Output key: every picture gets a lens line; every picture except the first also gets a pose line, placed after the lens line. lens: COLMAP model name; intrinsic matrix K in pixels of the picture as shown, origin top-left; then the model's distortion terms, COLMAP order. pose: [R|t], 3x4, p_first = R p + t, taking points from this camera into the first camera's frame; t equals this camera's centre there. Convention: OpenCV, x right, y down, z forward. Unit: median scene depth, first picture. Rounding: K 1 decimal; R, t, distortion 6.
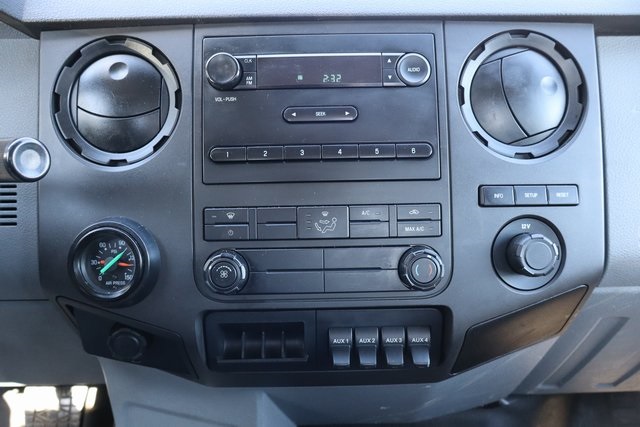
lens RADIAL K [[535.5, 0, 320.0], [0, 535.5, 213.5], [0, 0, 1]] dist [-0.012452, -0.003917]
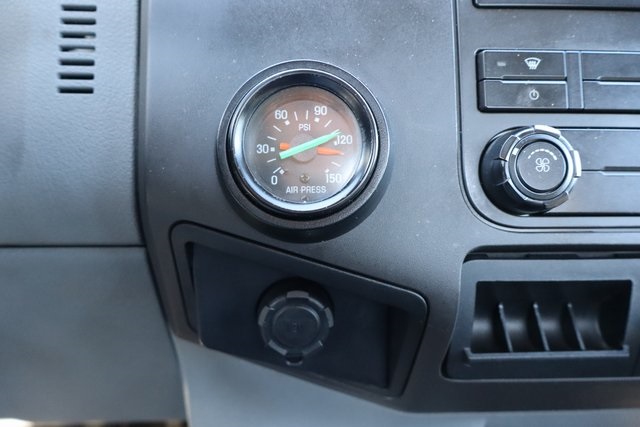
lens RADIAL K [[535.5, 0, 320.0], [0, 535.5, 213.5], [0, 0, 1]] dist [-0.012452, -0.003917]
pose [[0.998116, 0.017061, 0.058930, -0.399016], [-0.012108, 0.996443, -0.083399, 0.193993], [-0.060143, 0.082528, 0.994772, 0.502387]]
